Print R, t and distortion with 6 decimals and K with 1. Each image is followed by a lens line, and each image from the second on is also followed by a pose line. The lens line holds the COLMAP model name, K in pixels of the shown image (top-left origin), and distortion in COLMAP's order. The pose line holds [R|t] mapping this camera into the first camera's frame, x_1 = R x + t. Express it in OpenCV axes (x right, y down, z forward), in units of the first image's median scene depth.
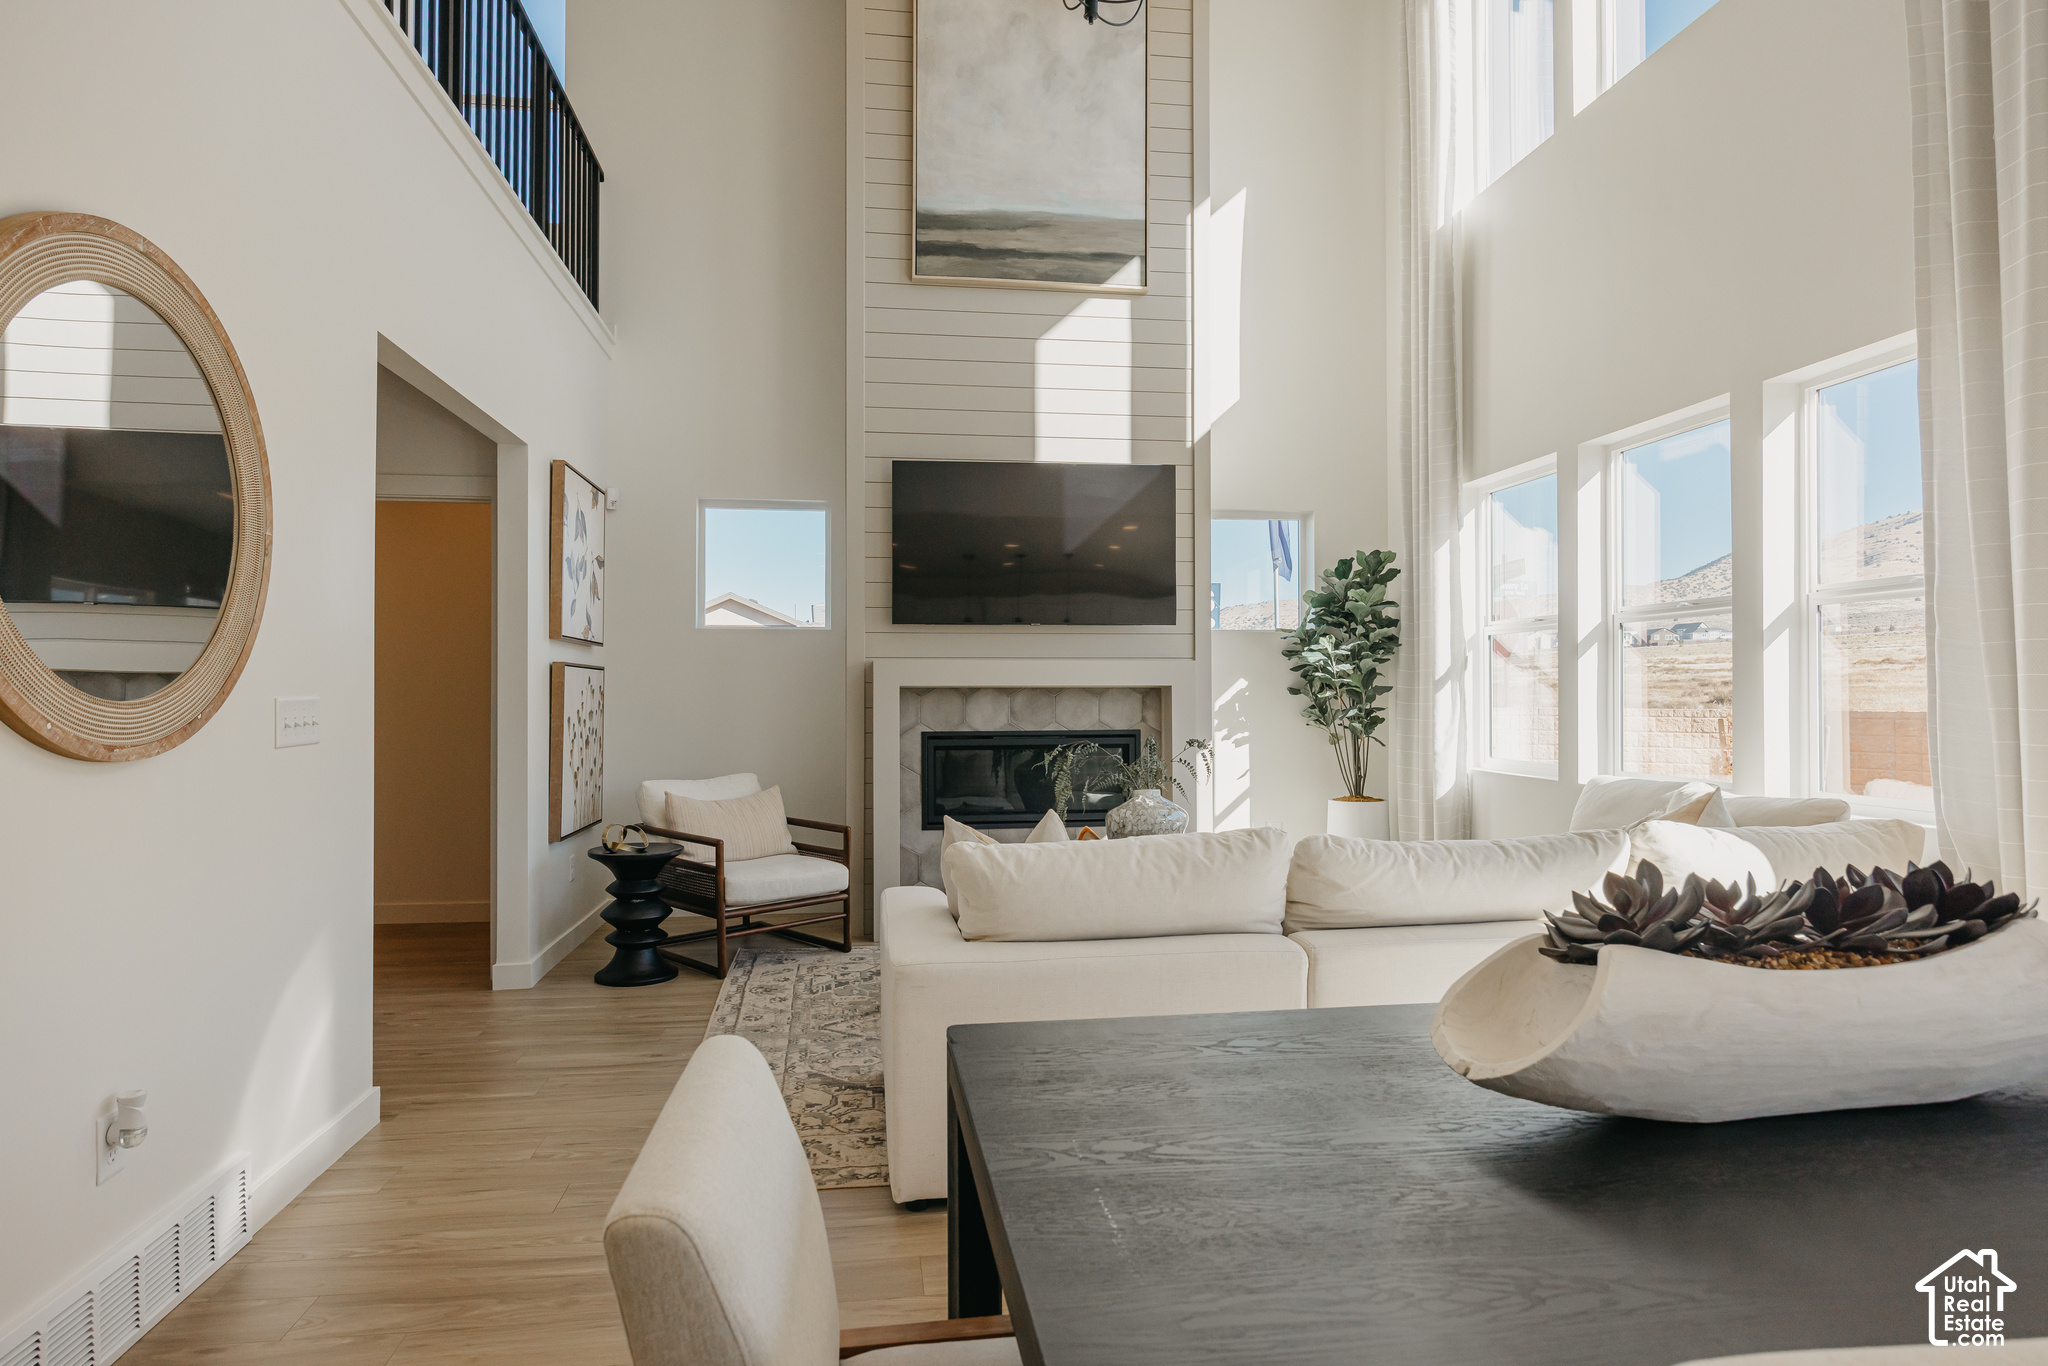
lens RADIAL K [[1080.0, 0, 1029.5], [0, 1080.0, 691.9], [0, 0, 1]] dist [-0.004523, -0.001556]
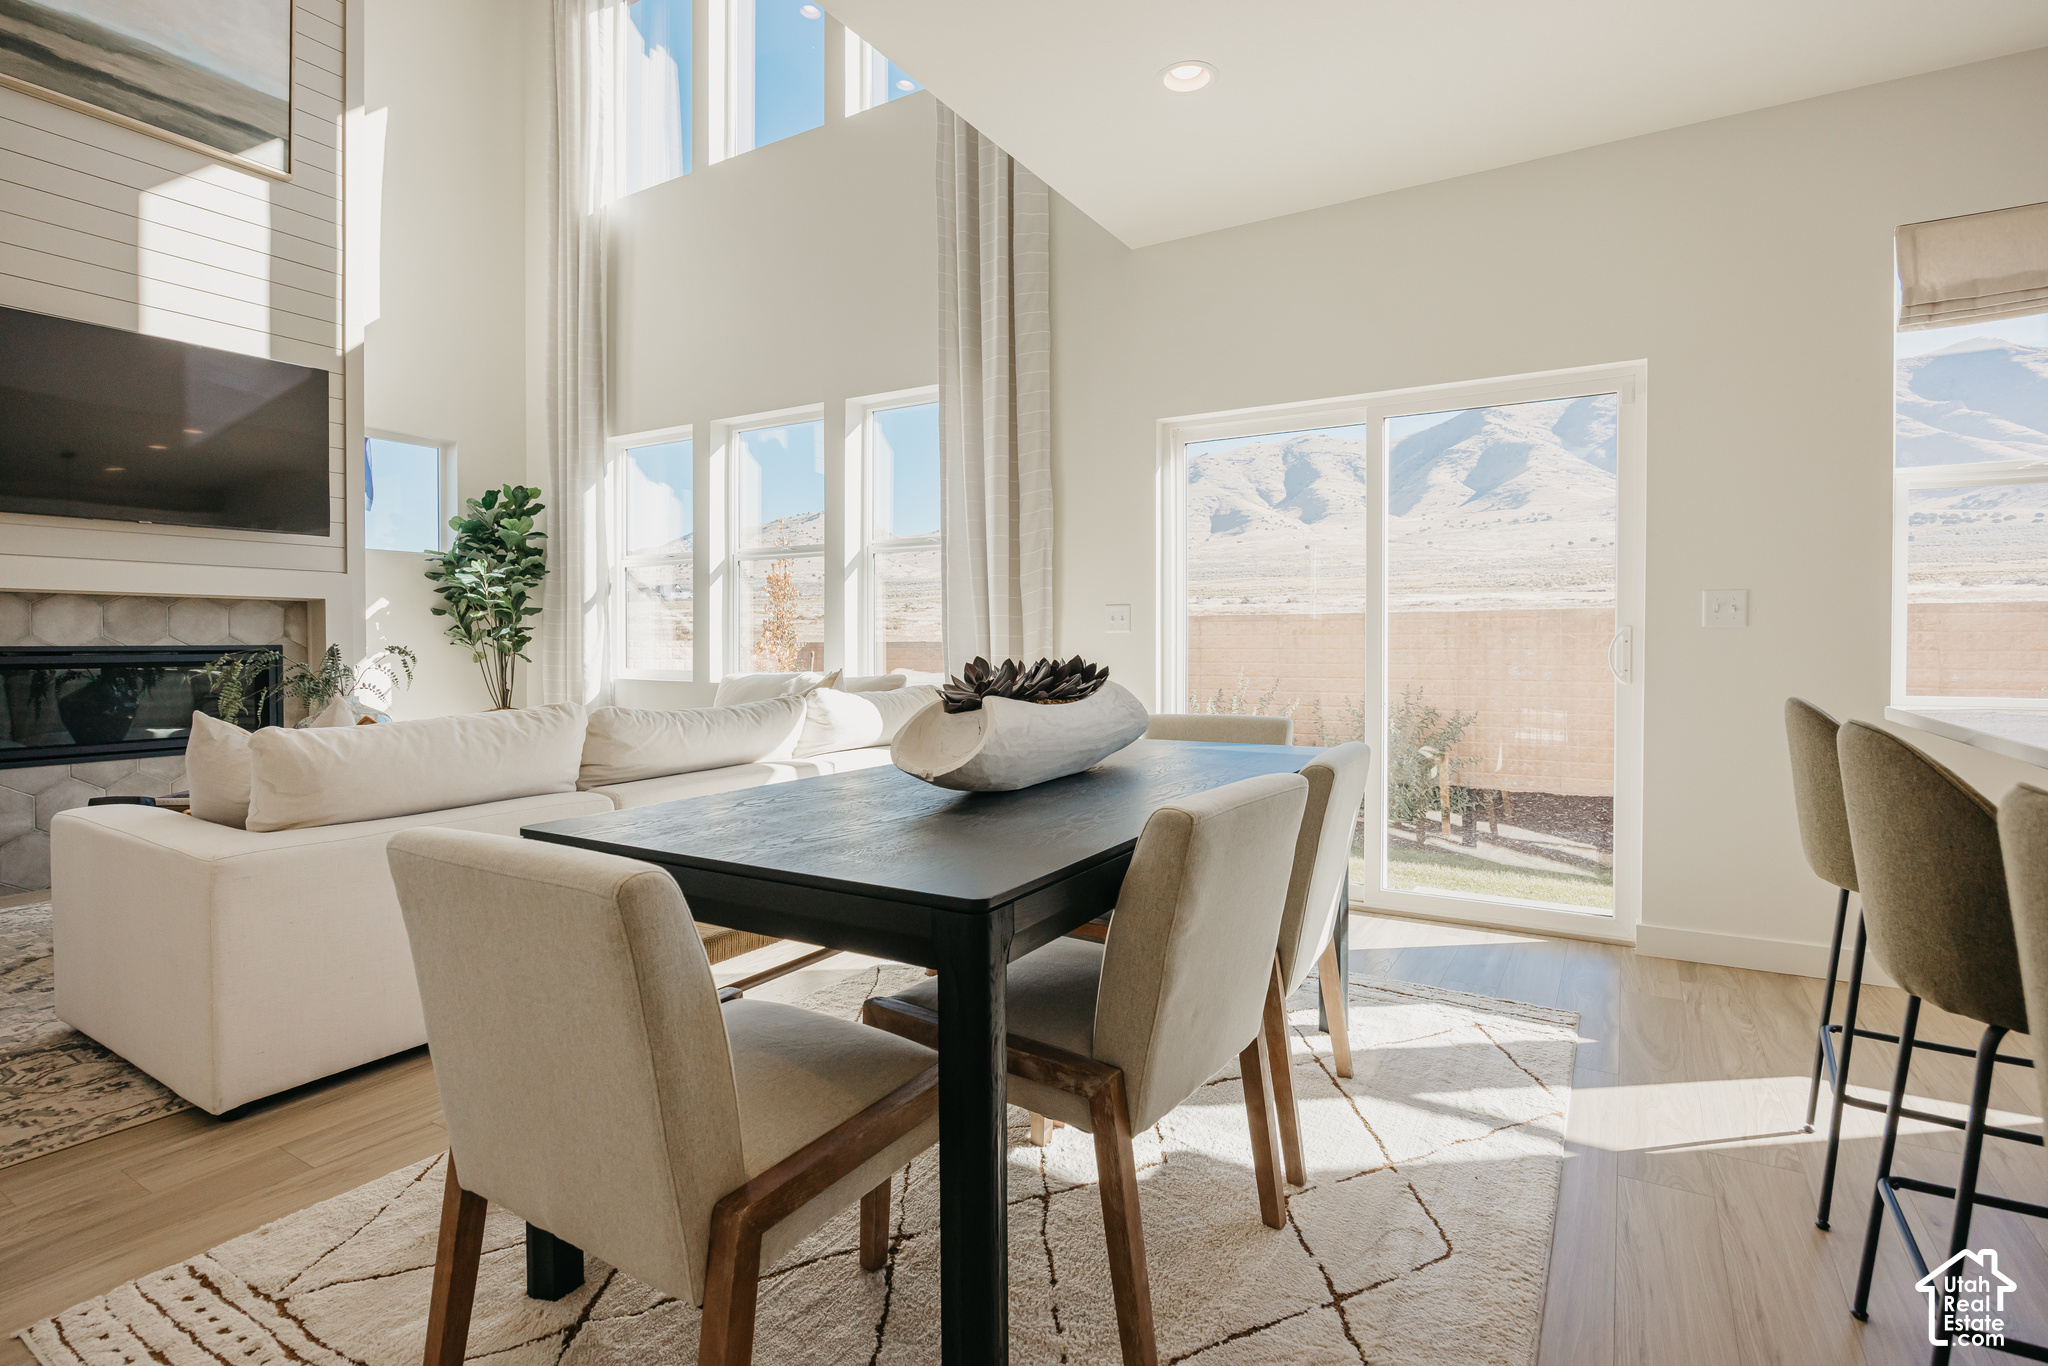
lens RADIAL K [[969.7, 0, 983.2], [0, 969.7, 657.5], [0, 0, 1]] dist [-0.008342, -0.002068]
pose [[0.655664, -0.009447, 0.754993, -0.135207], [-0.006743, 0.999809, 0.018366, 0.026840], [-0.755022, -0.017133, 0.655475, -0.013138]]
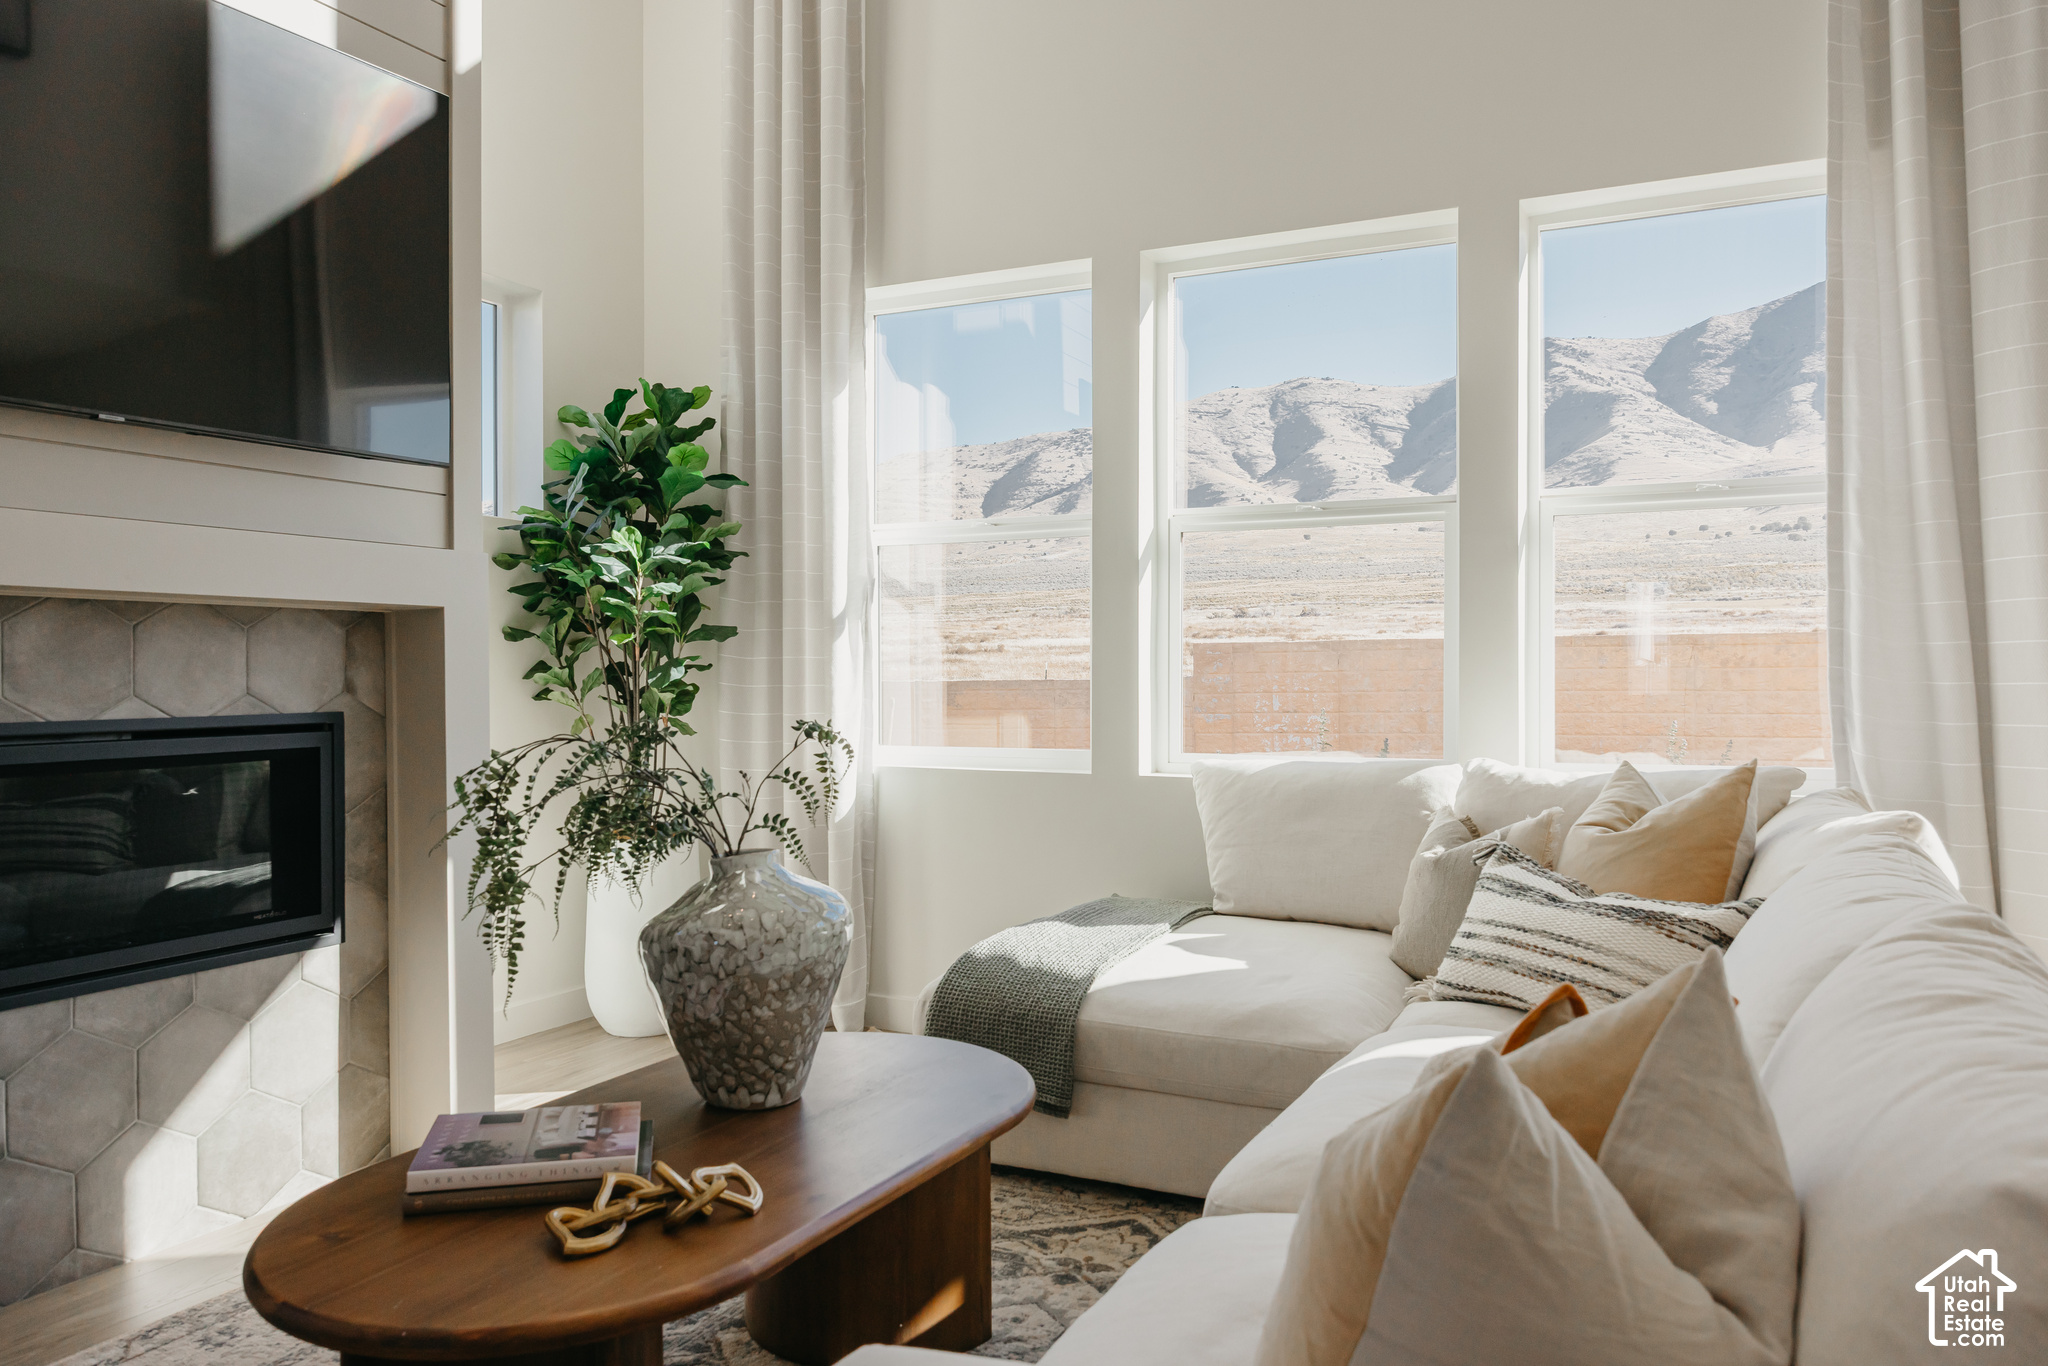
lens RADIAL K [[1431.0, 0, 1021.7], [0, 1431.0, 683.5], [0, 0, 1]] dist [-0.002566, -0.004203]
pose [[0.576736, -0.005938, 0.816909, -0.200206], [-0.001992, 0.999960, 0.008675, 0.019164], [-0.816928, -0.006631, 0.576701, 0.482808]]
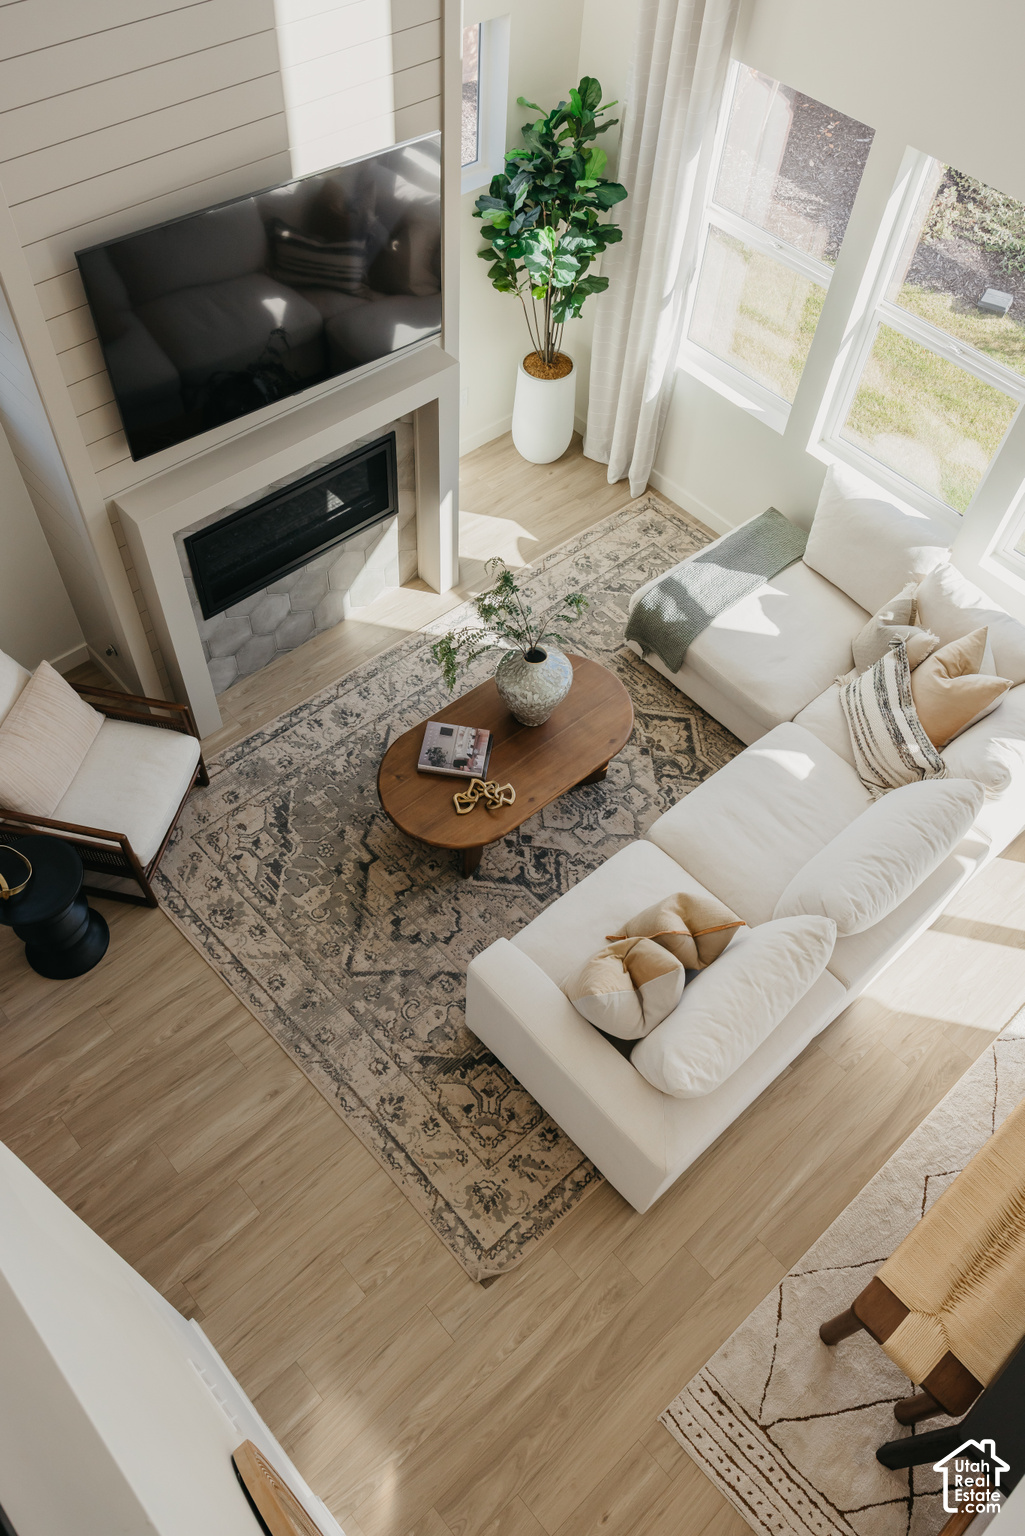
lens RADIAL K [[1084.1, 0, 505.5], [0, 1084.1, 733.8], [0, 0, 1]] dist [0.001992, 0.002675]
pose [[0.834491, -0.411902, 0.366008, -0.258563], [-0.050388, 0.604409, 0.795079, -0.544552], [-0.548714, -0.681929, 0.483618, 0.354640]]
